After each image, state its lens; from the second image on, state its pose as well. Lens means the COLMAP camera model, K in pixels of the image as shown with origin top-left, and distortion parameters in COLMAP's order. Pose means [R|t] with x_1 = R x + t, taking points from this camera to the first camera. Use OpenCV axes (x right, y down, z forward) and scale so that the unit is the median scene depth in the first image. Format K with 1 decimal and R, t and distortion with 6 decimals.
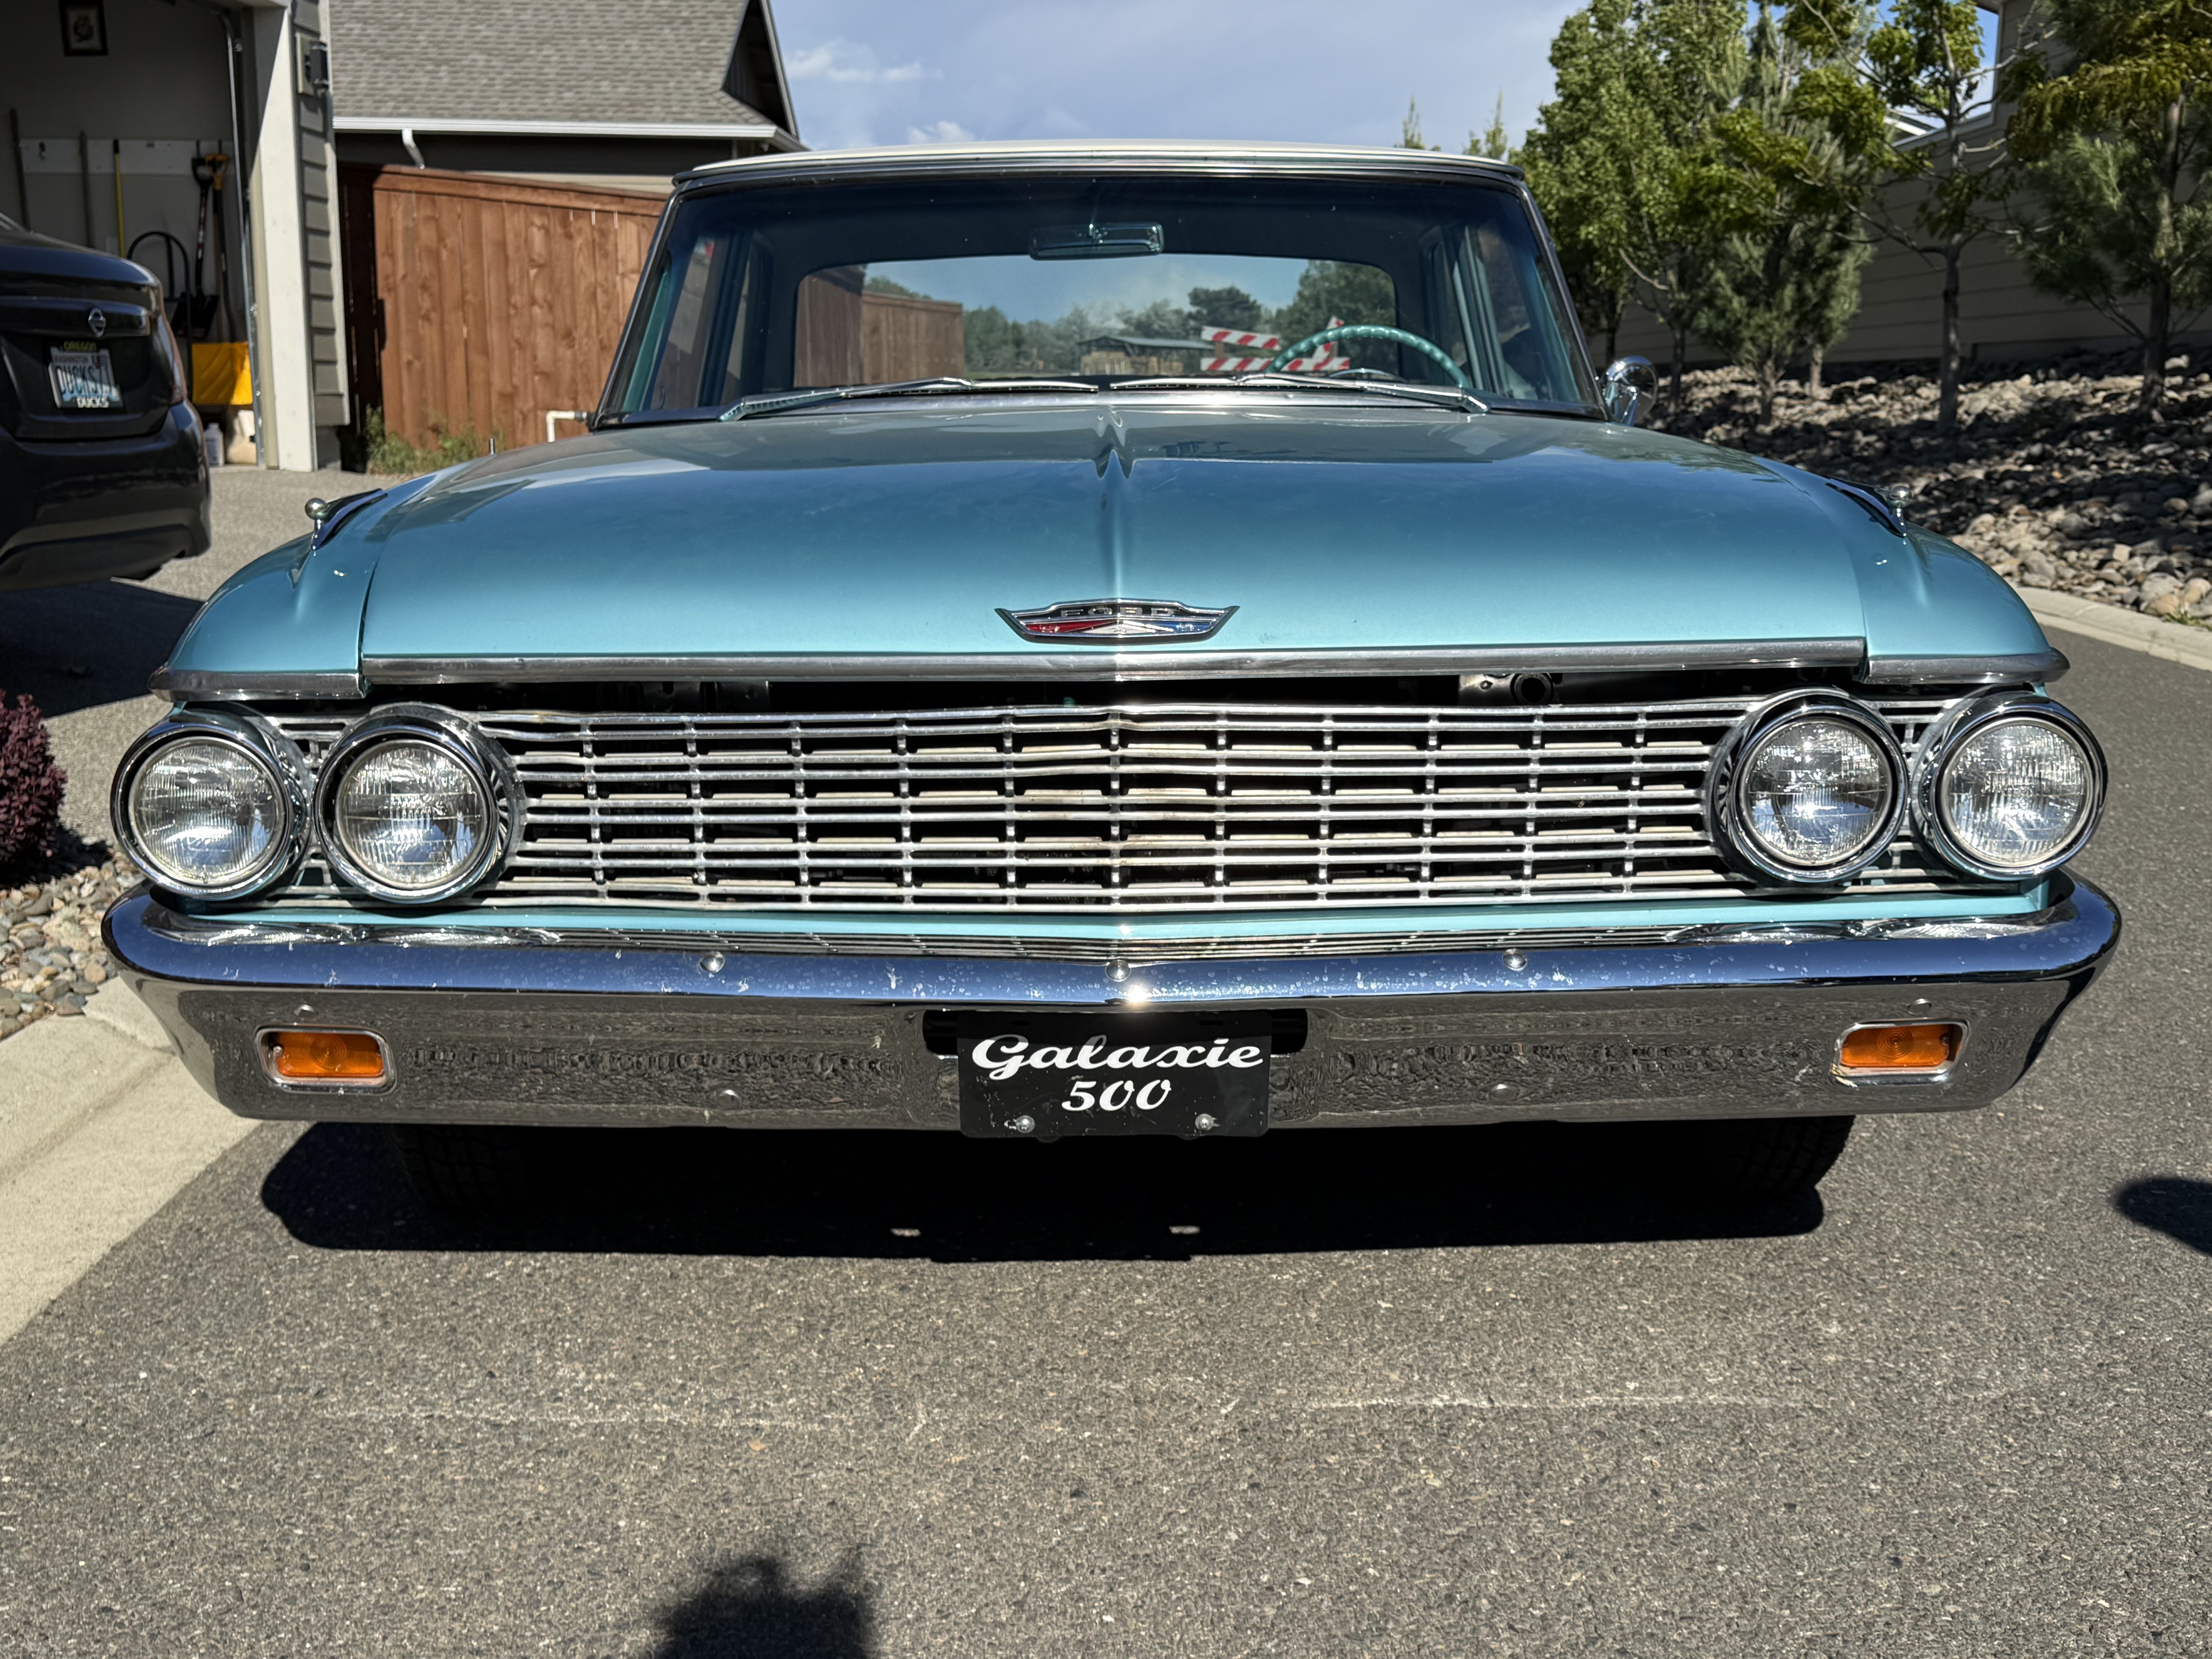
lens RADIAL K [[2416.9, 0, 1120.3], [0, 2416.9, 864.4], [0, 0, 1]] dist [0.181752, -0.415512]
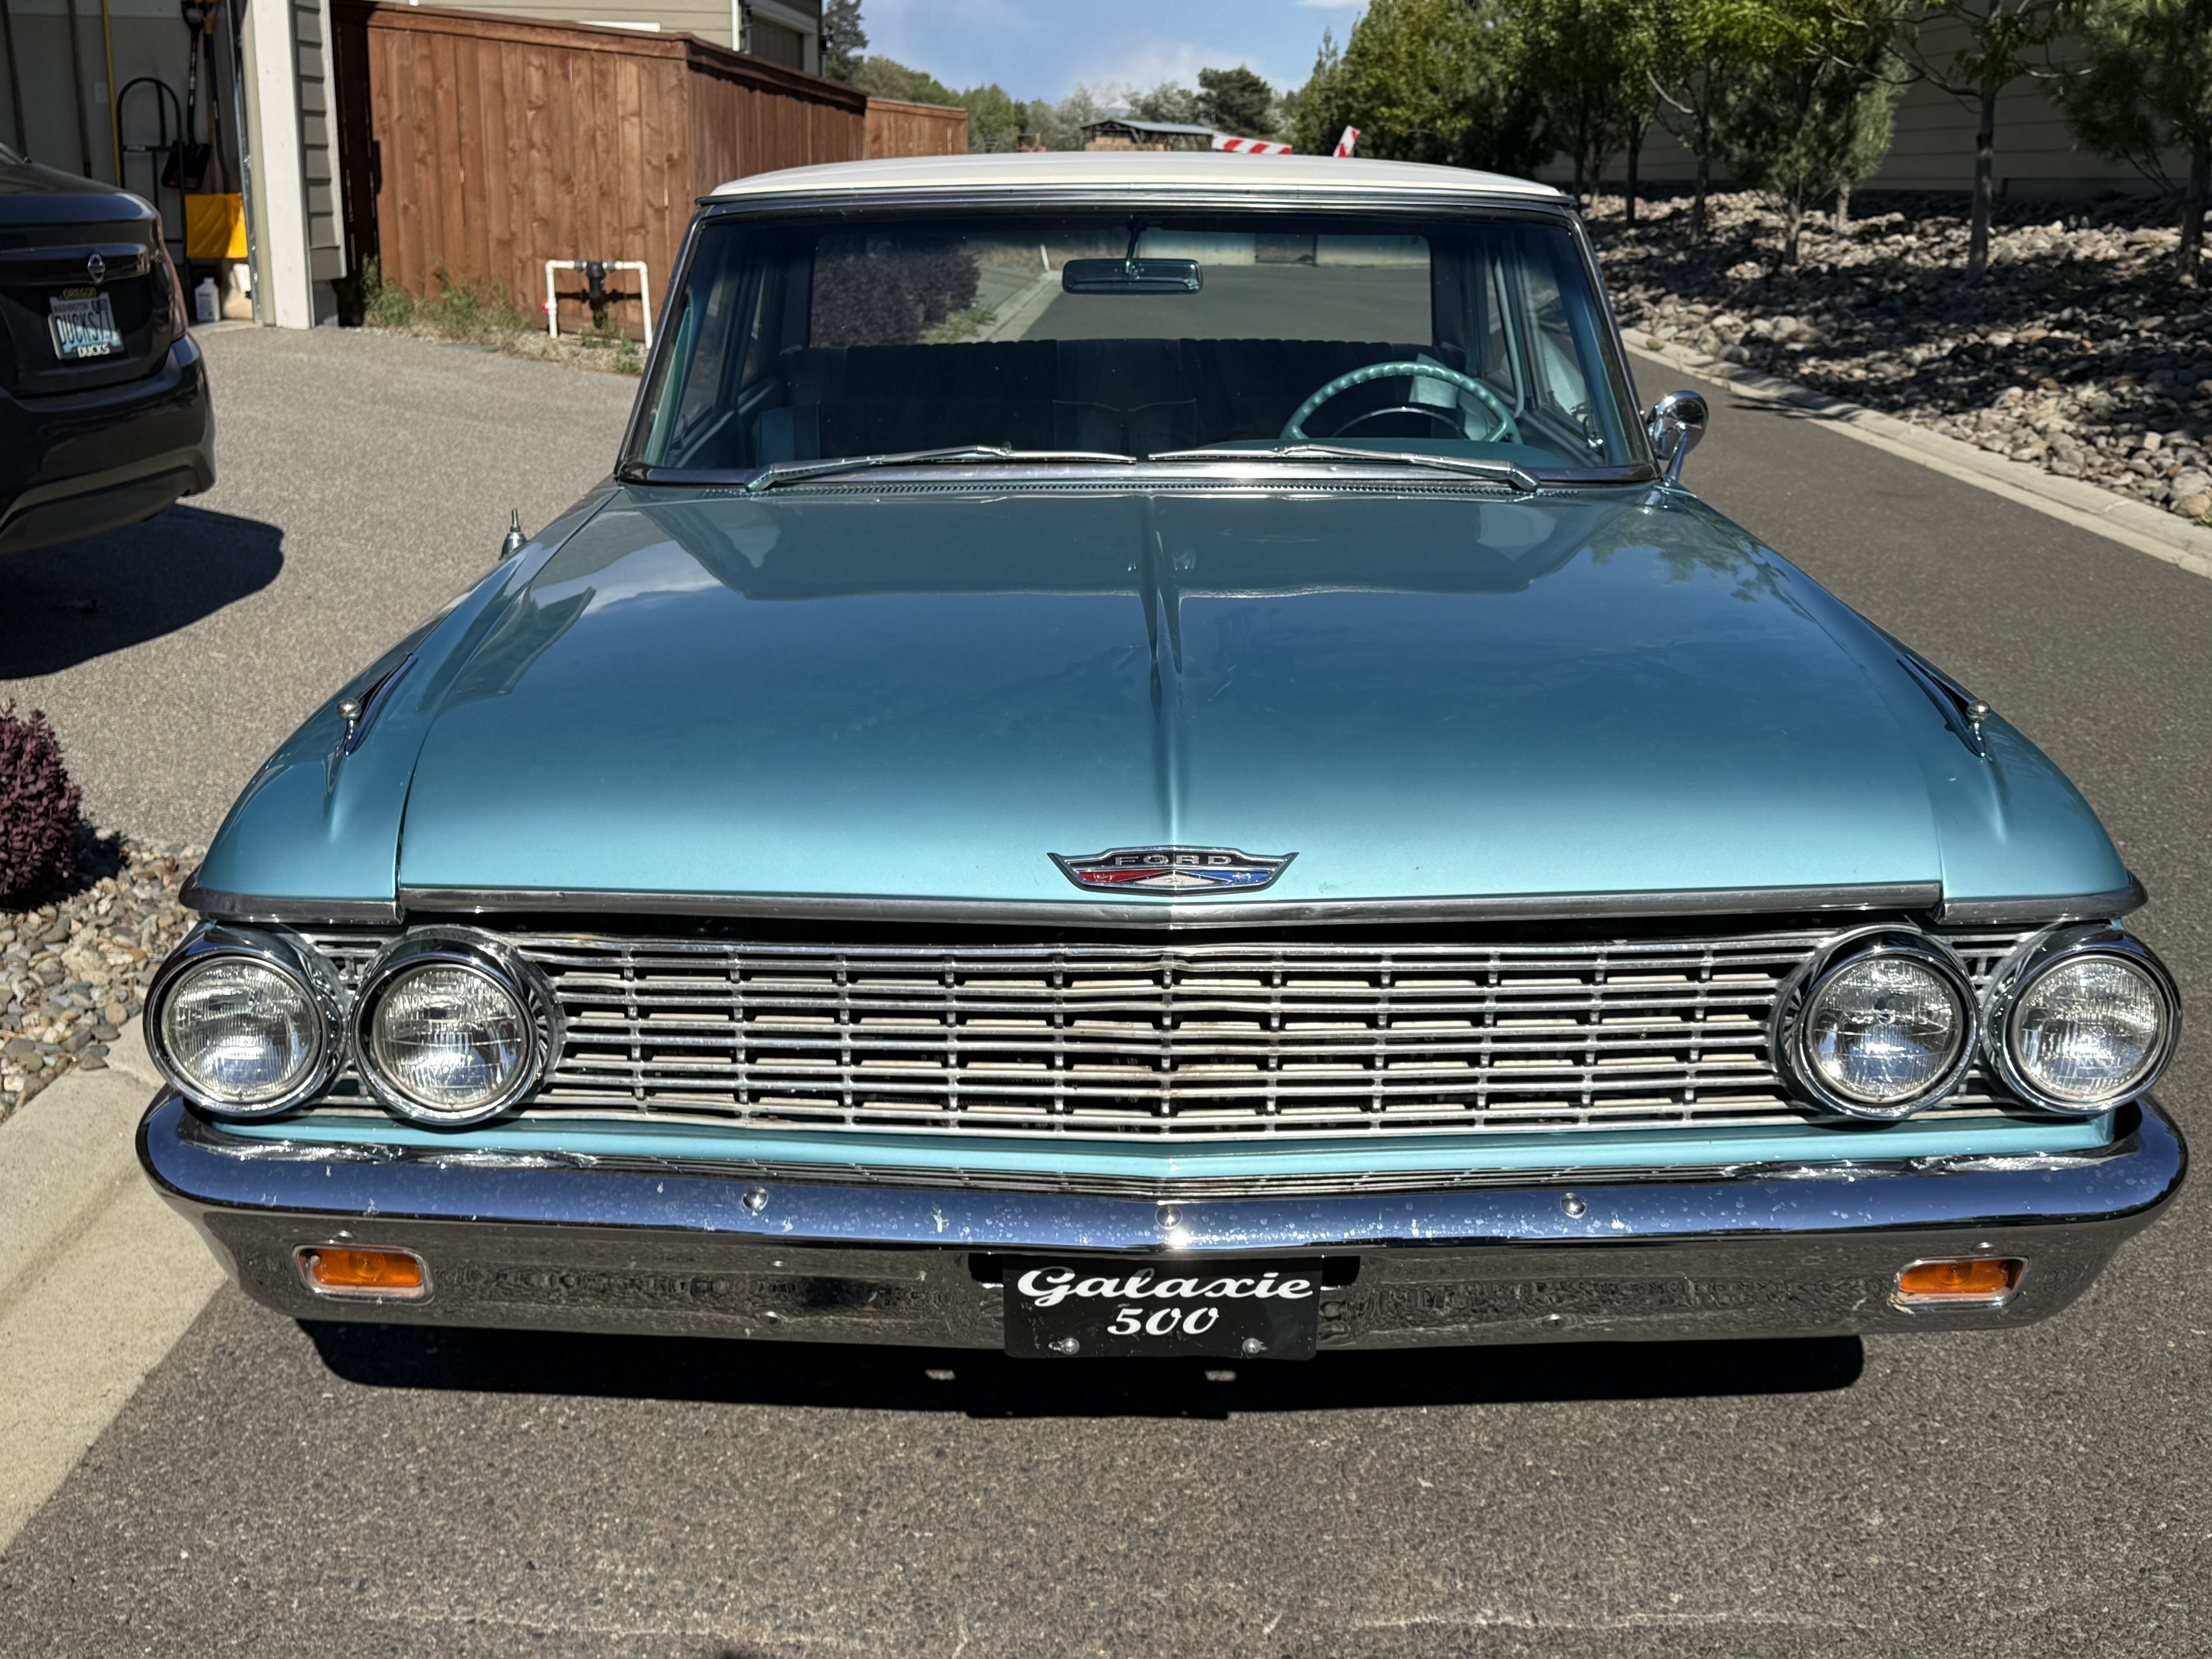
lens RADIAL K [[2413.0, 0, 1106.0], [0, 2413.0, 829.5], [0, 0, 1]] dist [0.177114, -0.406425]
pose [[0.999929, 0.011660, -0.002475, -0.023110], [-0.011413, 0.996466, 0.083220, -0.174300], [0.003436, -0.083185, 0.996528, 0.029957]]
